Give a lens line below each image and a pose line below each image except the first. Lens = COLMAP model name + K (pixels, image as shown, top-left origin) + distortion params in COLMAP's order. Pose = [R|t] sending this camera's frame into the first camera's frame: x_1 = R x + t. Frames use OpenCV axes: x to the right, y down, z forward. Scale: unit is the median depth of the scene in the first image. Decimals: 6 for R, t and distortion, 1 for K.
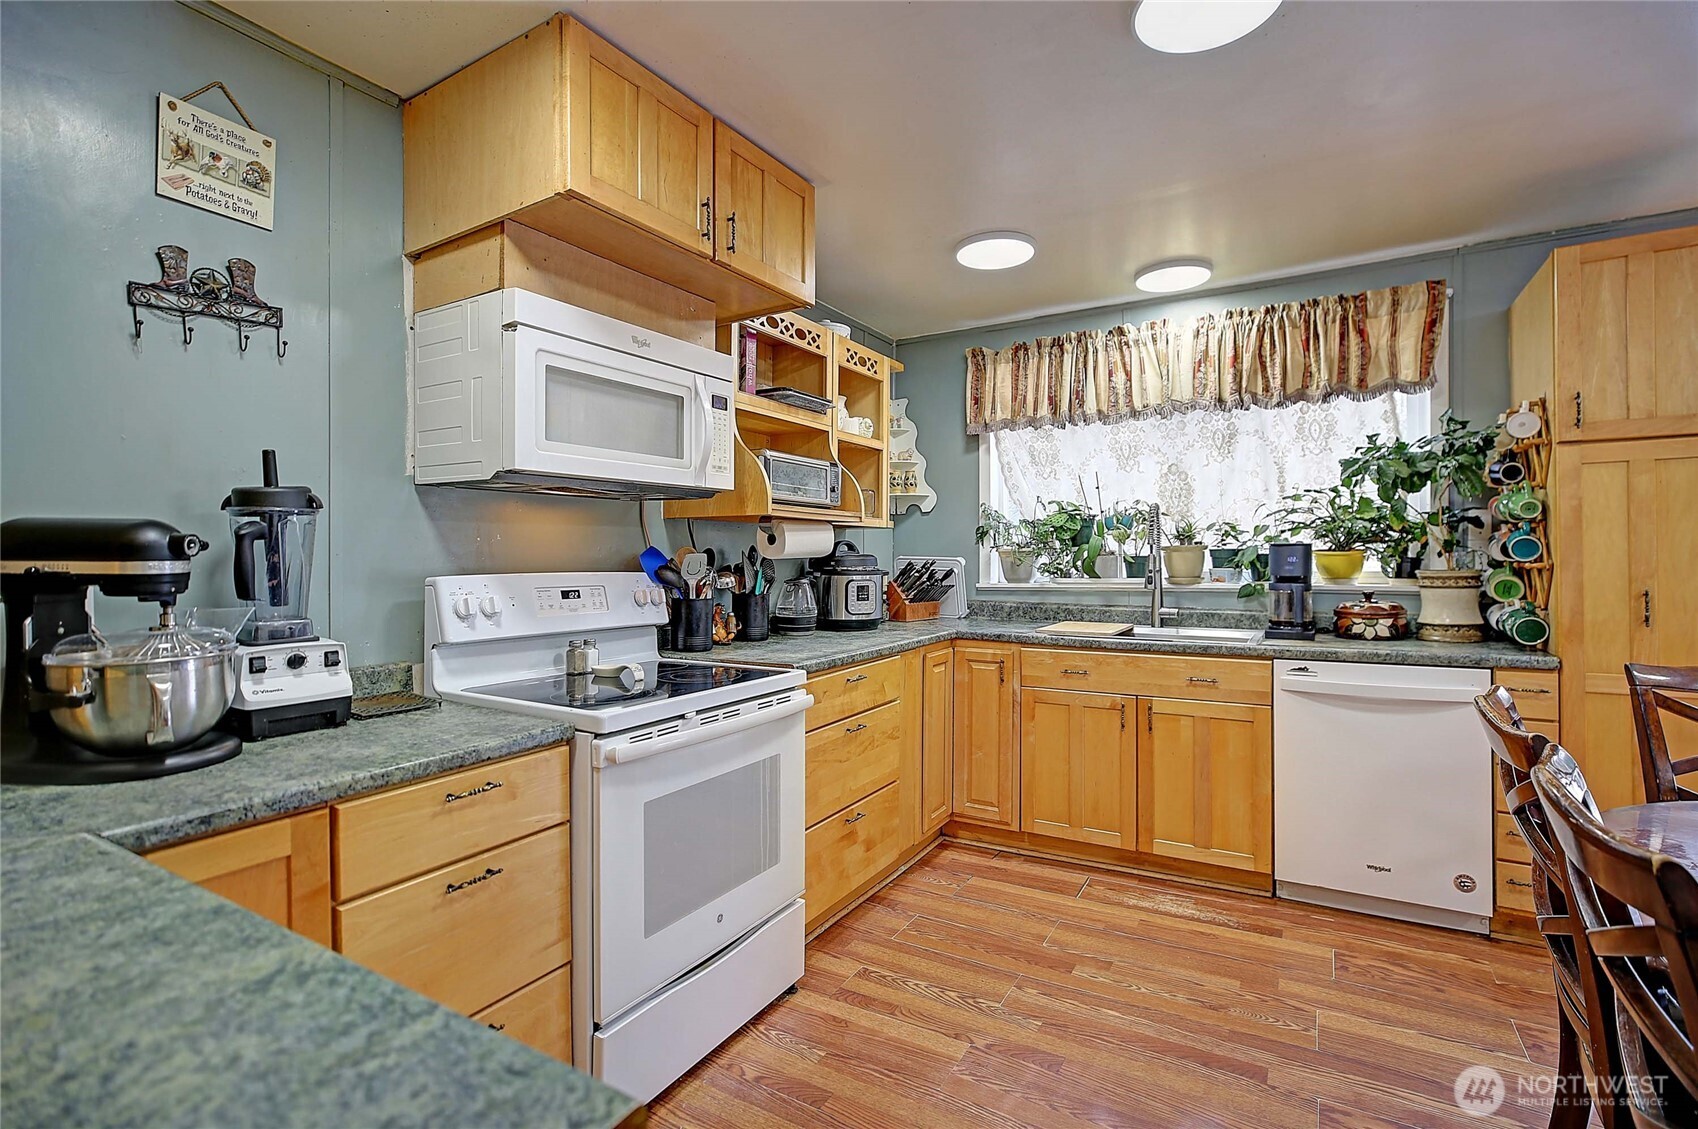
lens RADIAL K [[782.1, 0, 853.2], [0, 782.1, 564.6], [0, 0, 1]] dist [-0.019877, 0.006342]
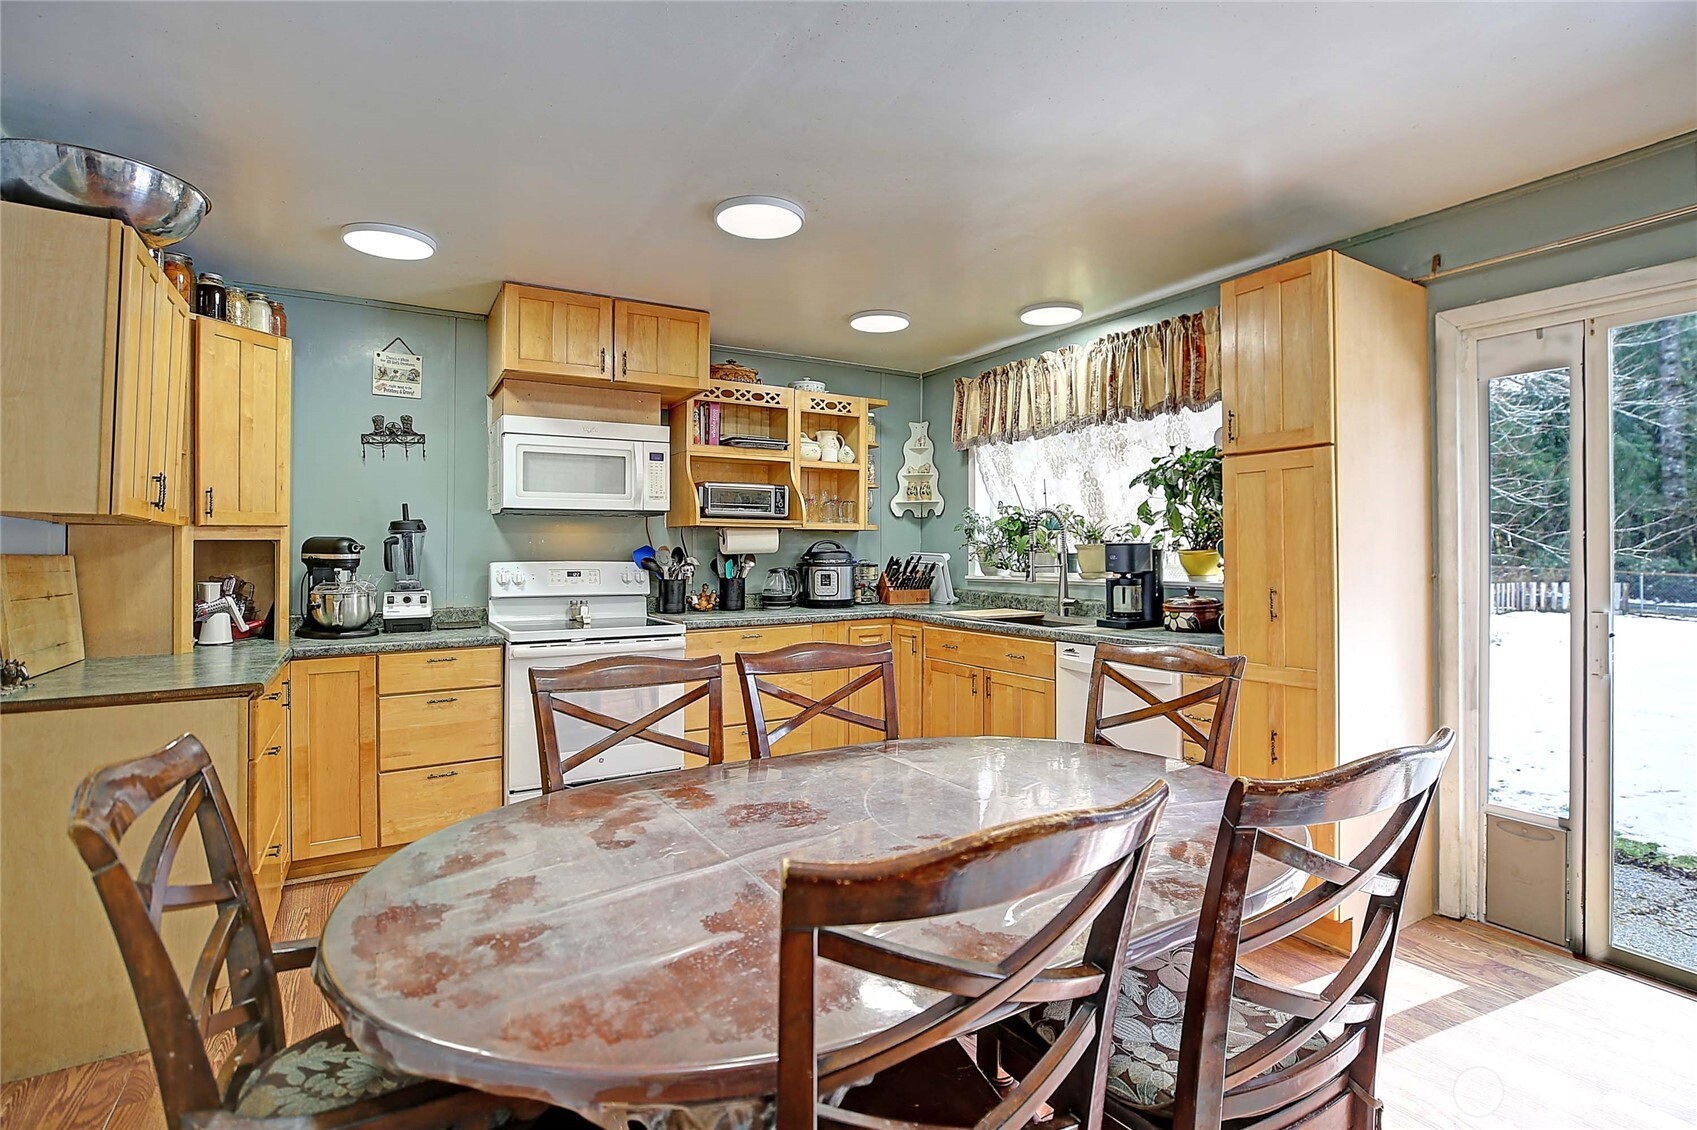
lens RADIAL K [[781.6, 0, 802.4], [0, 781.6, 545.2], [0, 0, 1]] dist [-0.019877, 0.006342]
pose [[0.877279, 0.000976, -0.479979, 0.694595], [-0.008430, 0.999875, -0.013376, -0.005261], [0.479906, 0.015781, 0.877178, -0.213057]]
